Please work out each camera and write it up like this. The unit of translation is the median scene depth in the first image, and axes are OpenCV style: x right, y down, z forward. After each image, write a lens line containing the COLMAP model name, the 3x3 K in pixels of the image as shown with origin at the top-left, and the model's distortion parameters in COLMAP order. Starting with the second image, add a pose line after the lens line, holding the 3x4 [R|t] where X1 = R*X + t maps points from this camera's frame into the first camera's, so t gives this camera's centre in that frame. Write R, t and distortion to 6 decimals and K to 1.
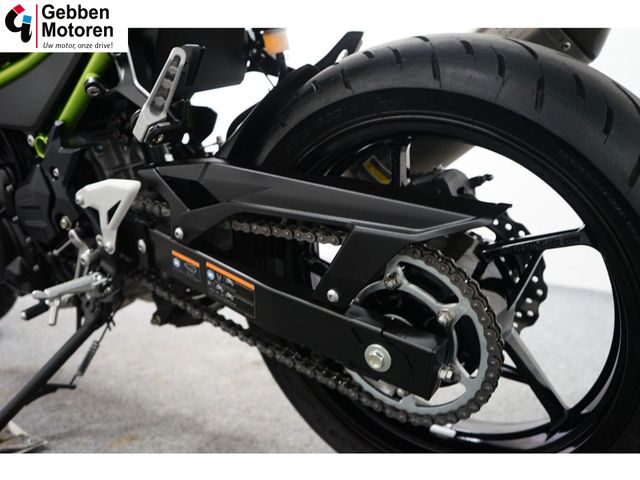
lens RADIAL K [[533.3, 0, 320.0], [0, 533.3, 240.0], [0, 0, 1]] dist [0.006994, 0.004337]
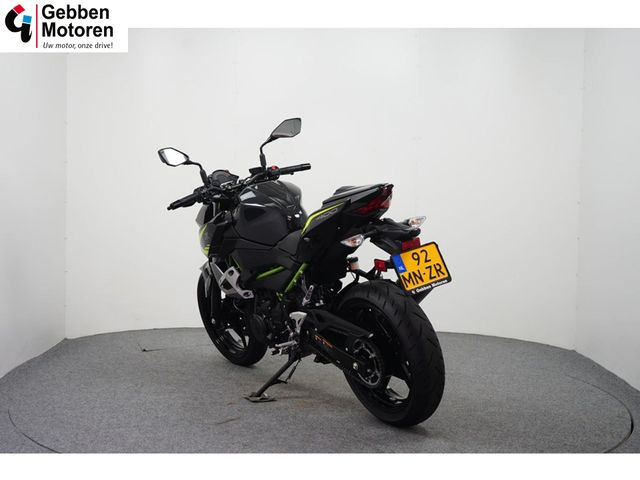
lens RADIAL K [[880.9, 0, 320.0], [0, 880.9, 240.0], [0, 0, 1]] dist [-0.157224, -0.000559]
pose [[0.909457, 0.018492, -0.415387, 1.716585], [-0.052026, 0.996220, -0.069558, -0.161497], [0.412530, 0.084871, 0.906982, -3.395479]]
